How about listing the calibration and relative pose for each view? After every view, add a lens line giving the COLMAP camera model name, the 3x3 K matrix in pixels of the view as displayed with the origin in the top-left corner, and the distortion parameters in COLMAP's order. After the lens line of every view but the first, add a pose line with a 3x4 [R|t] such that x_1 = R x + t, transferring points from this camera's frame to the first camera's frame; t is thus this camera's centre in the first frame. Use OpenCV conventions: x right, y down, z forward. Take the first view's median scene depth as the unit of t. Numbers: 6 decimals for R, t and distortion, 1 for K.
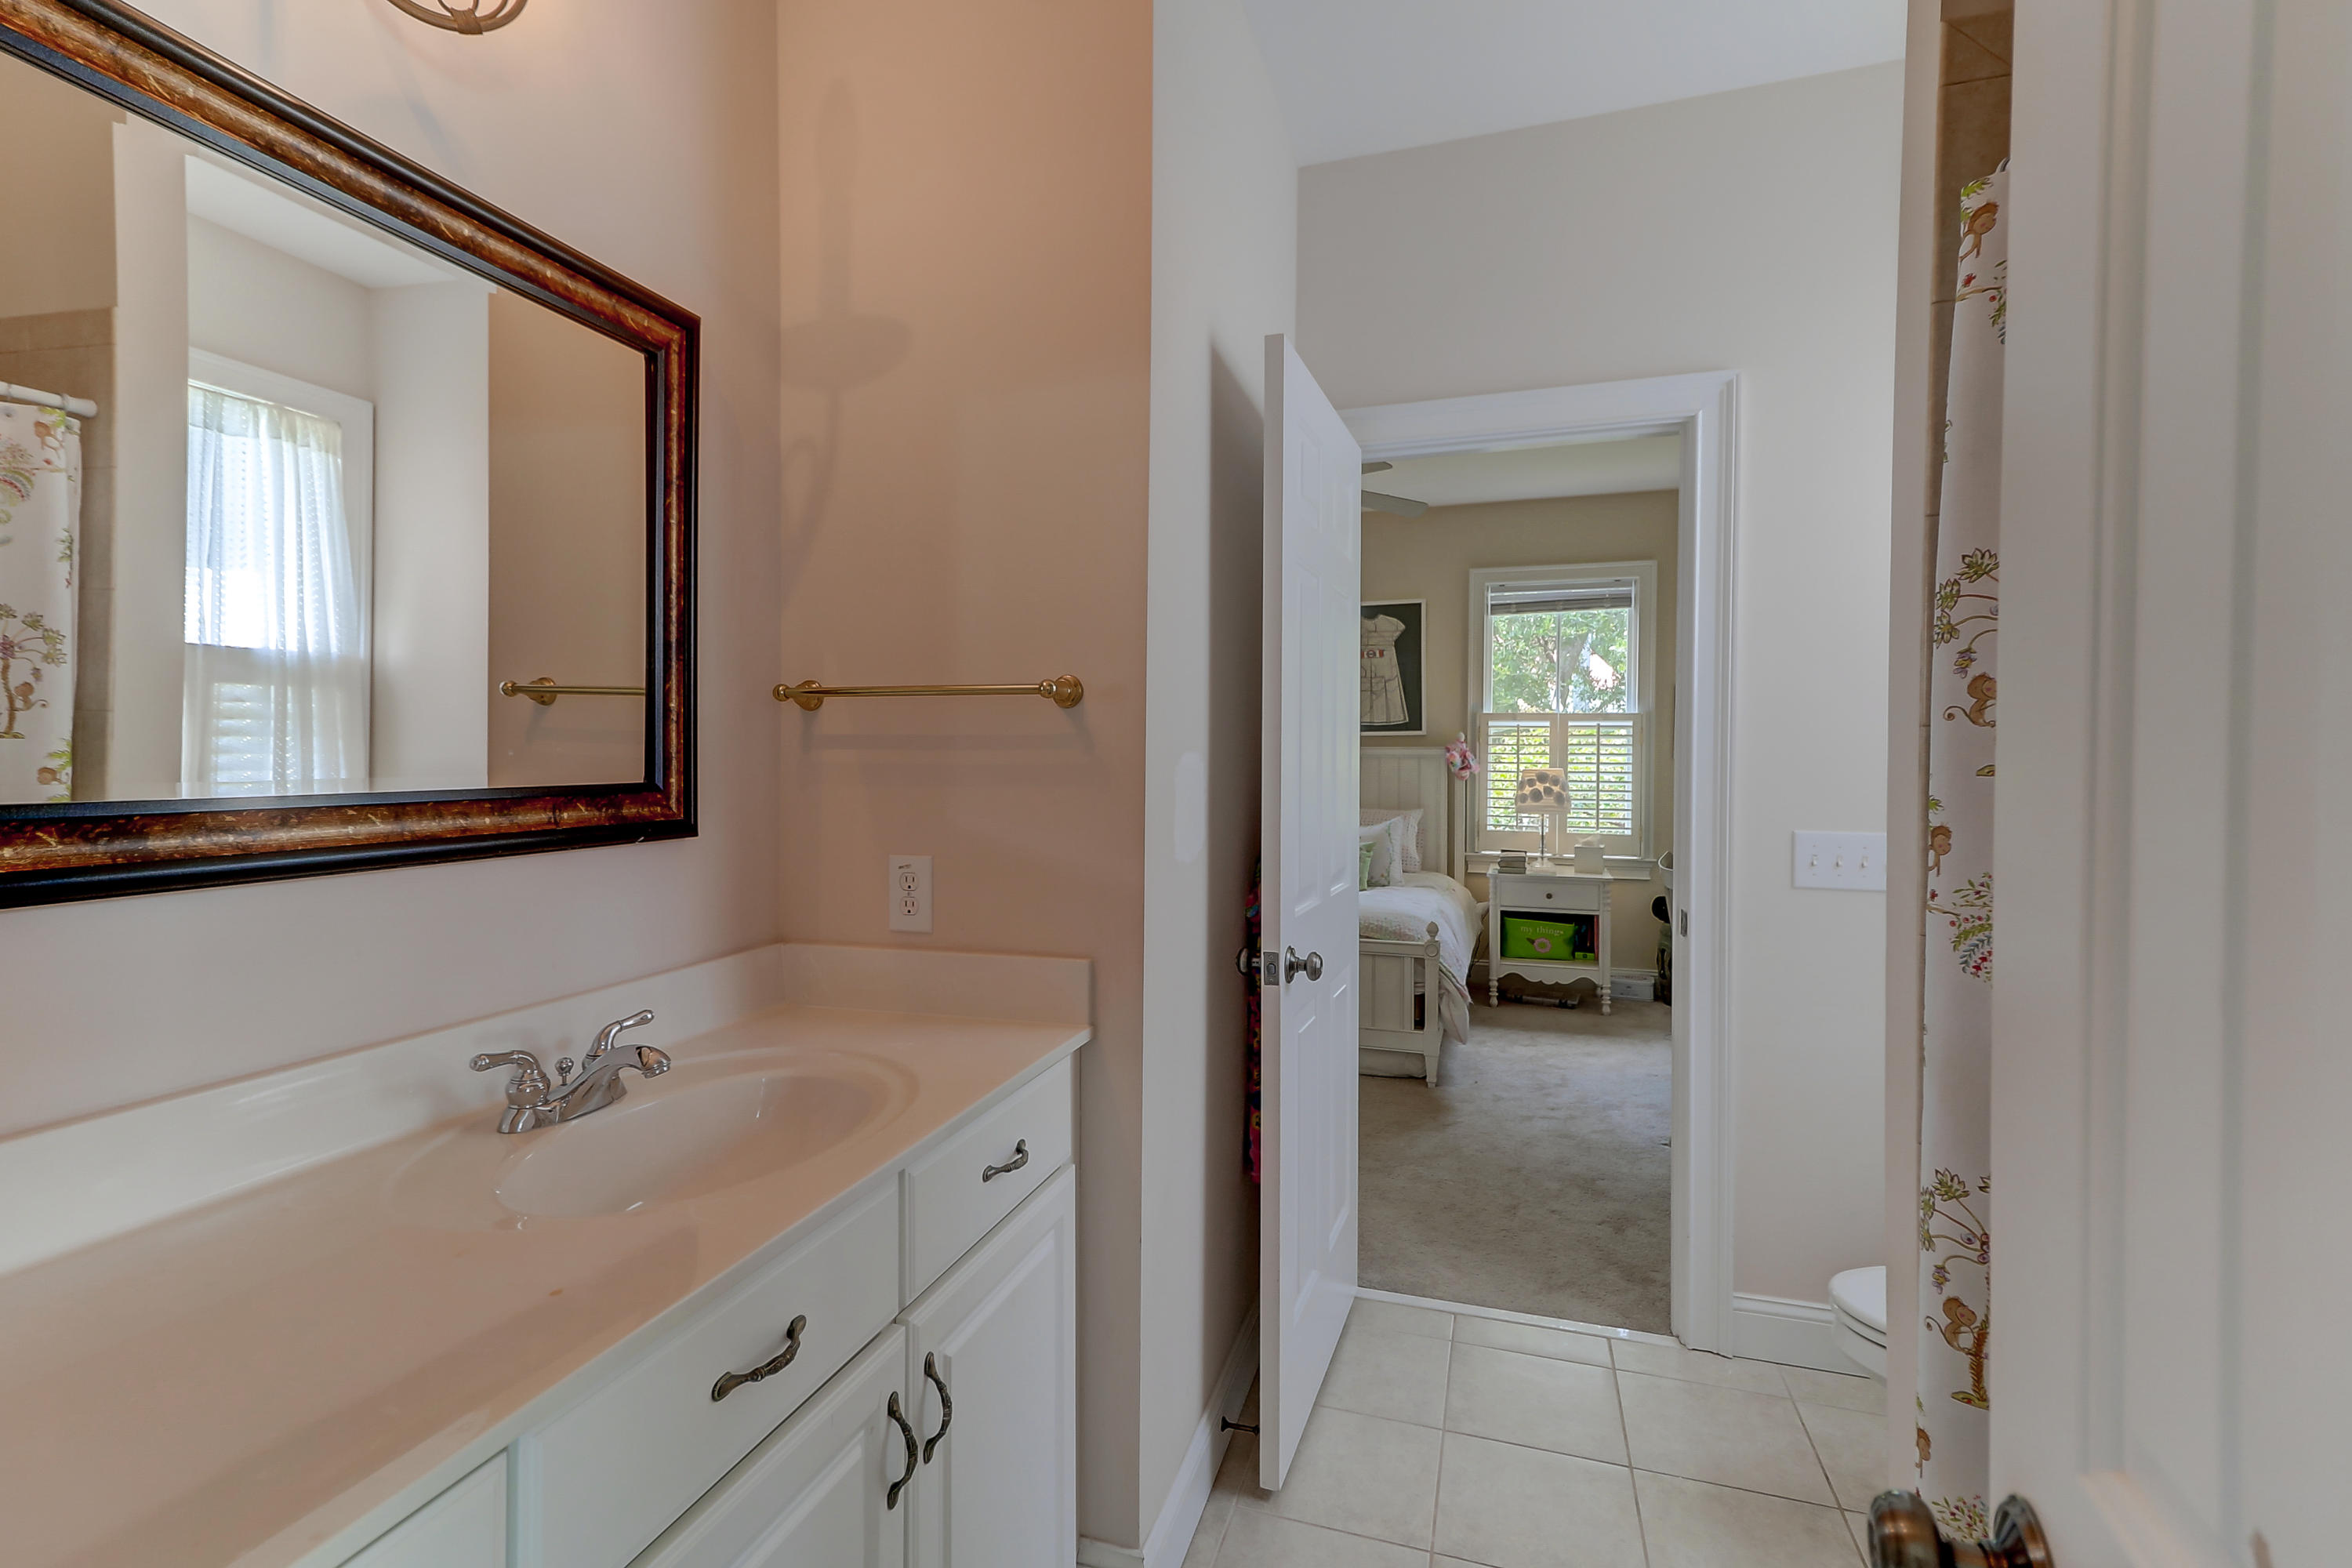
lens RADIAL K [[1071.0, 0, 1176.4], [0, 1071.0, 773.3], [0, 0, 1]] dist [0.023441, -0.003294]
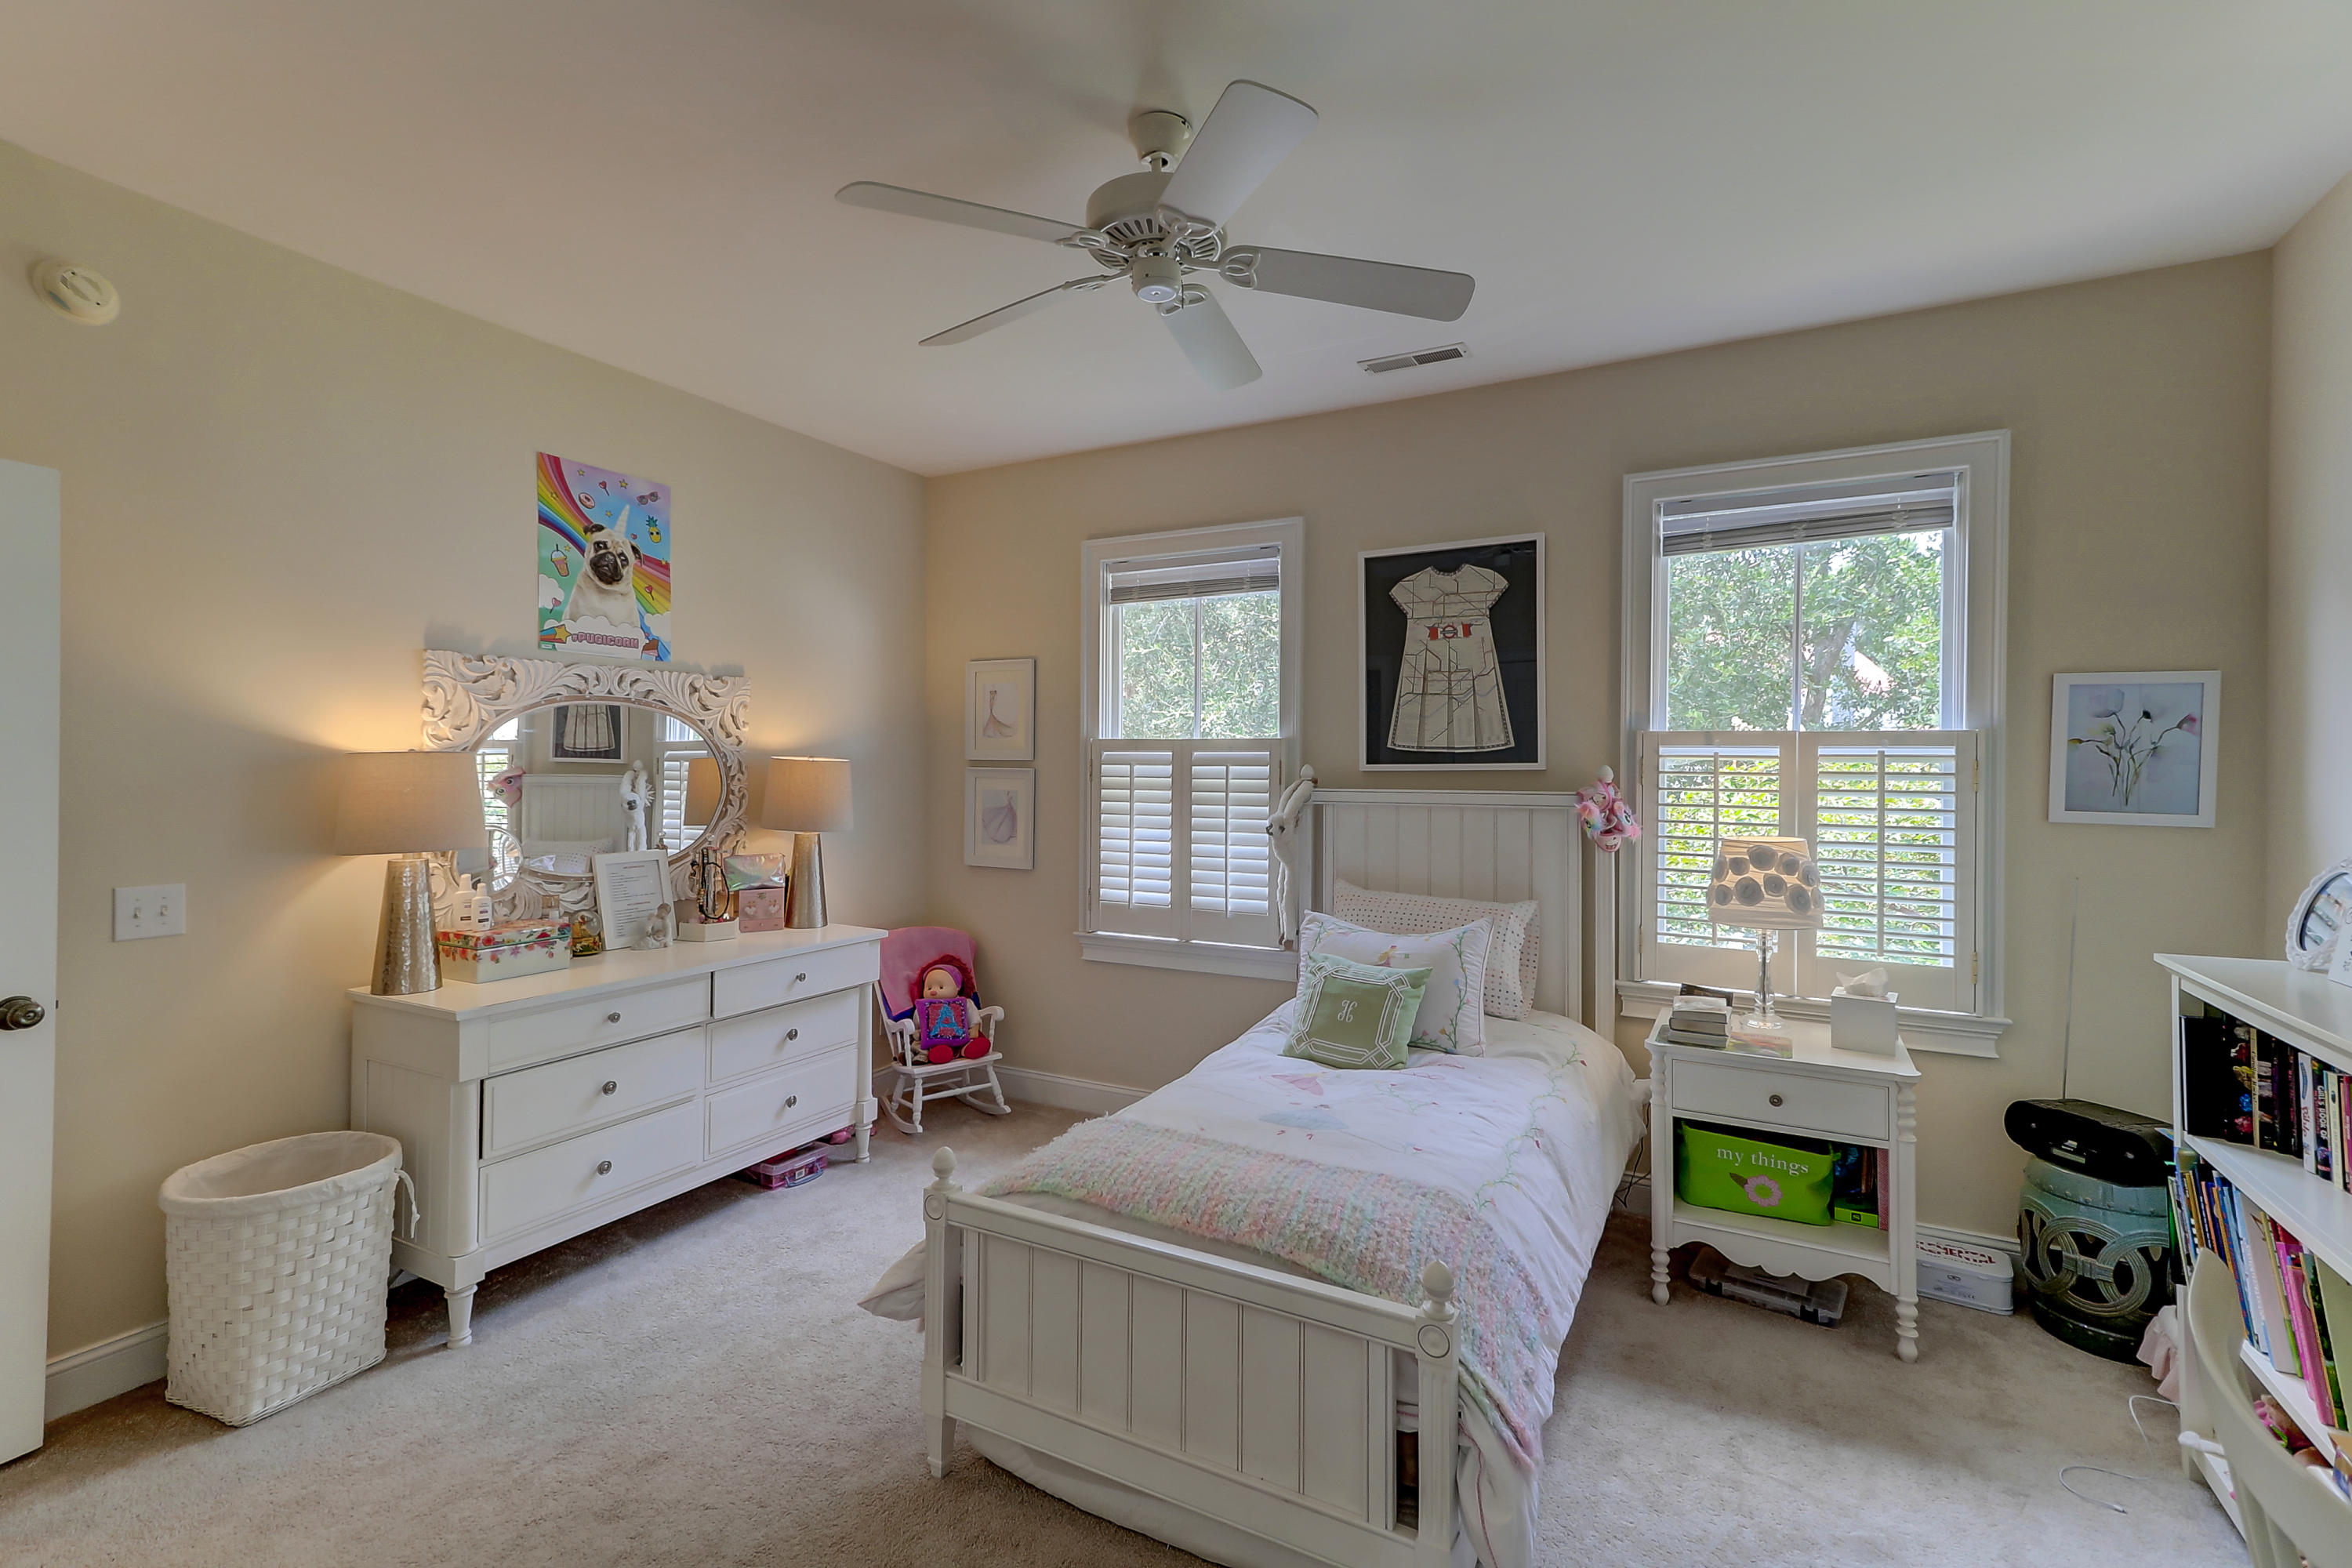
lens RADIAL K [[1071.0, 0, 1172.5], [0, 1071.0, 773.8], [0, 0, 1]] dist [0.023441, -0.003294]
pose [[0.980997, 0.002756, -0.194004, 0.157017], [-0.005173, 0.999915, -0.011956, -0.027337], [0.193954, 0.012732, 0.980928, 0.419309]]
